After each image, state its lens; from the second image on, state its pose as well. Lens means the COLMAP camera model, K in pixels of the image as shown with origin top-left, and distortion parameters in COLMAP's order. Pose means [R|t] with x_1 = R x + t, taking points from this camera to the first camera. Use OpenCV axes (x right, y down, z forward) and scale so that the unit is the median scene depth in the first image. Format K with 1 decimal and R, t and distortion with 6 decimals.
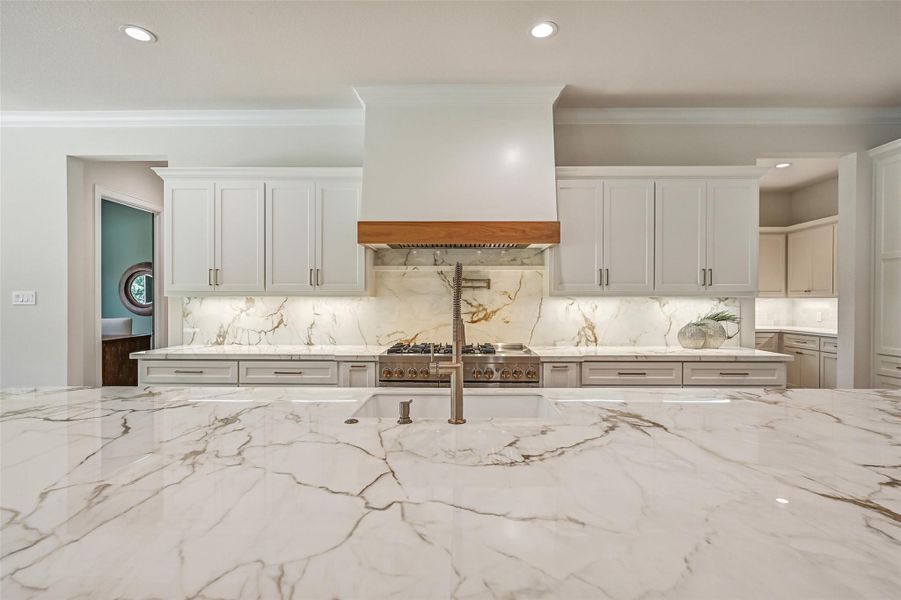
lens RADIAL K [[450.2, 0, 450.5], [0, 450.2, 300.0], [0, 0, 1]] dist [-0.000698, -0.000077]
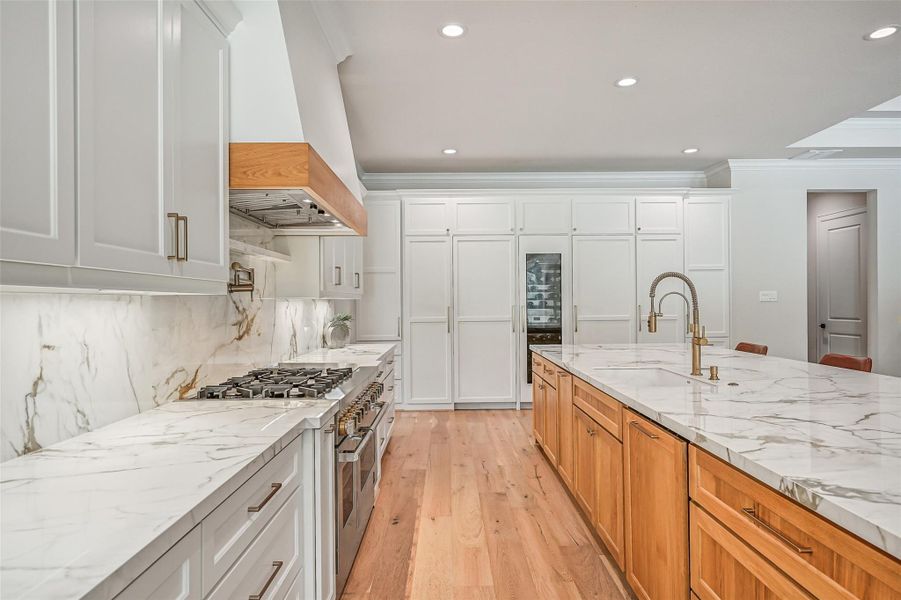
lens RADIAL K [[539.0, 0, 450.5], [0, 539.0, 300.0], [0, 0, 1]] dist [-0.002591, -0.000710]
pose [[-0.018833, 0.003326, 0.999817, -0.681580], [0.007458, 0.999967, -0.003186, 0.002023], [-0.999795, 0.007397, -0.018857, 0.728584]]
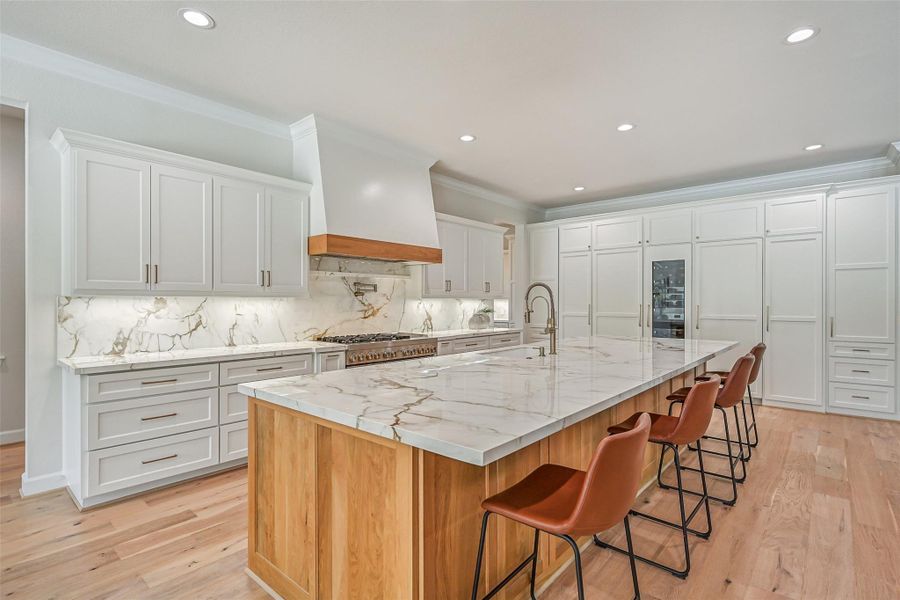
lens RADIAL K [[436.0, 0, 450.0], [0, 436.0, 300.0], [0, 0, 1]] dist [0.001139, 0.000490]
pose [[0.653741, 0.000824, 0.756718, -0.728029], [-0.000536, 1.000000, -0.000625, -0.000483], [-0.756718, 0.000003, 0.653742, 0.009379]]
